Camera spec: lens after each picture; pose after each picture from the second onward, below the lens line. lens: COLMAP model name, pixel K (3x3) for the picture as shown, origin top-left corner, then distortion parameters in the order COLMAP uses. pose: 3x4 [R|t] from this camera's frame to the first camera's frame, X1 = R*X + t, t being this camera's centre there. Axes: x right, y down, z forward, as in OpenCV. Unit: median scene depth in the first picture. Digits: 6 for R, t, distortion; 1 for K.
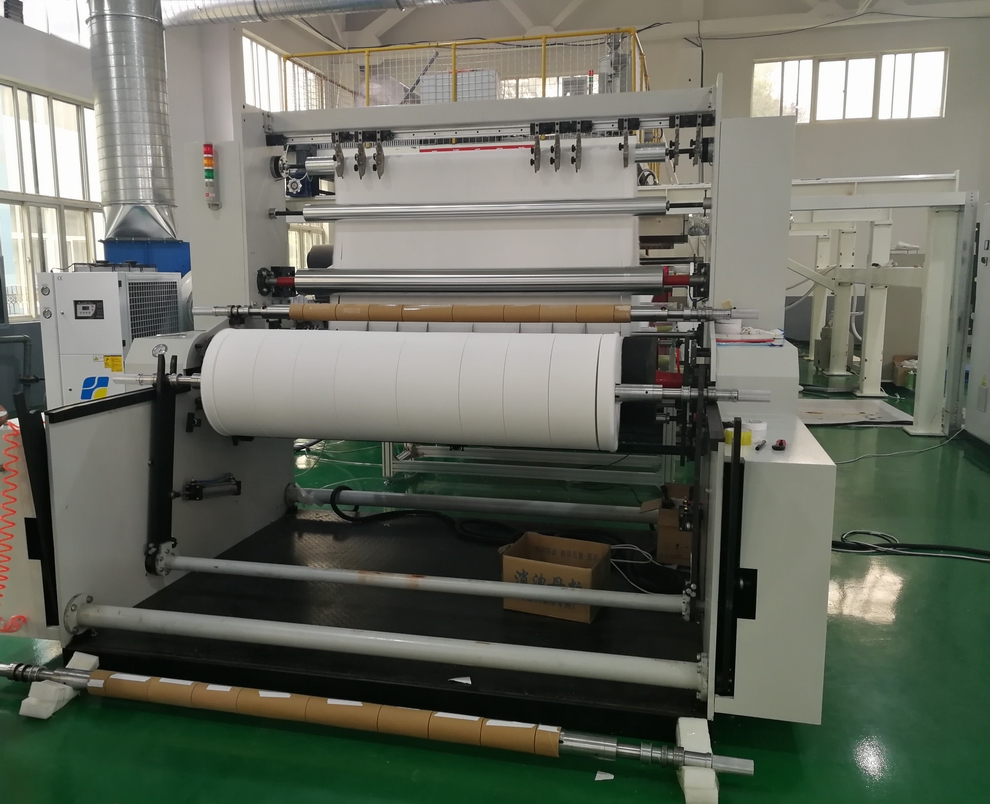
lens RADIAL K [[859.4, 0, 495.0], [0, 859.4, 402.0], [0, 0, 1]] dist [0.022410, 0.005689]
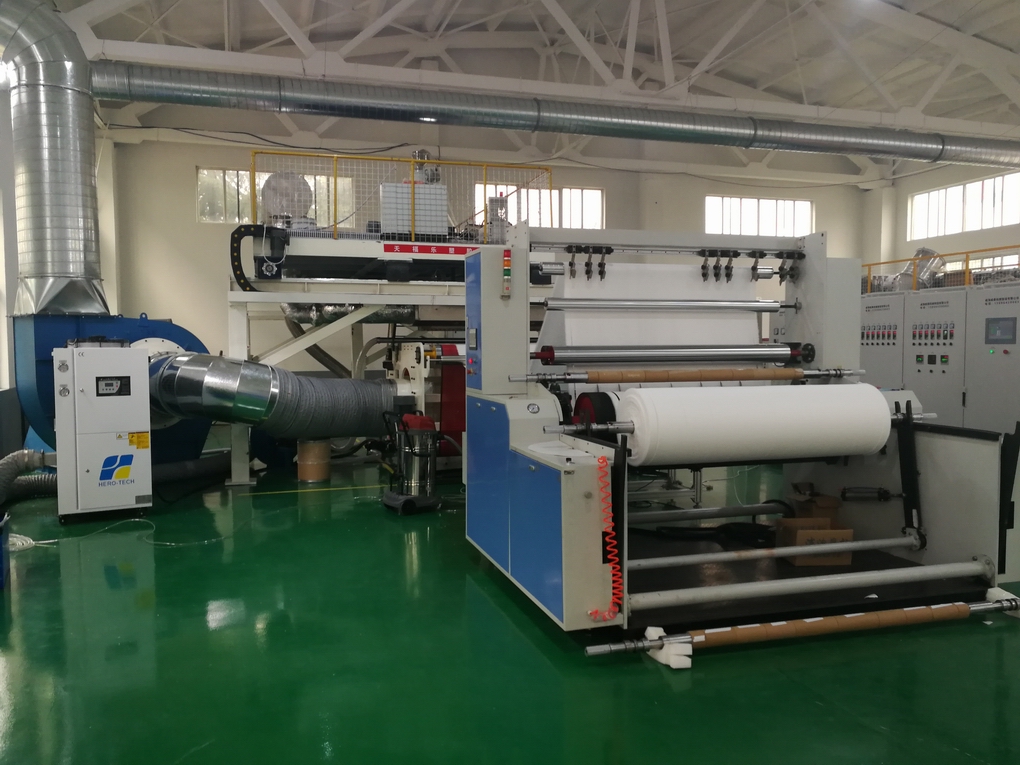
lens RADIAL K [[803.4, 0, 510.0], [0, 803.4, 382.5], [0, 0, 1]] dist [0.053164, -0.050953]
pose [[0.861750, -0.023256, 0.506799, -0.547499], [0.076174, 0.993556, -0.083932, -0.000513], [-0.501581, 0.110933, 0.857968, -0.006452]]
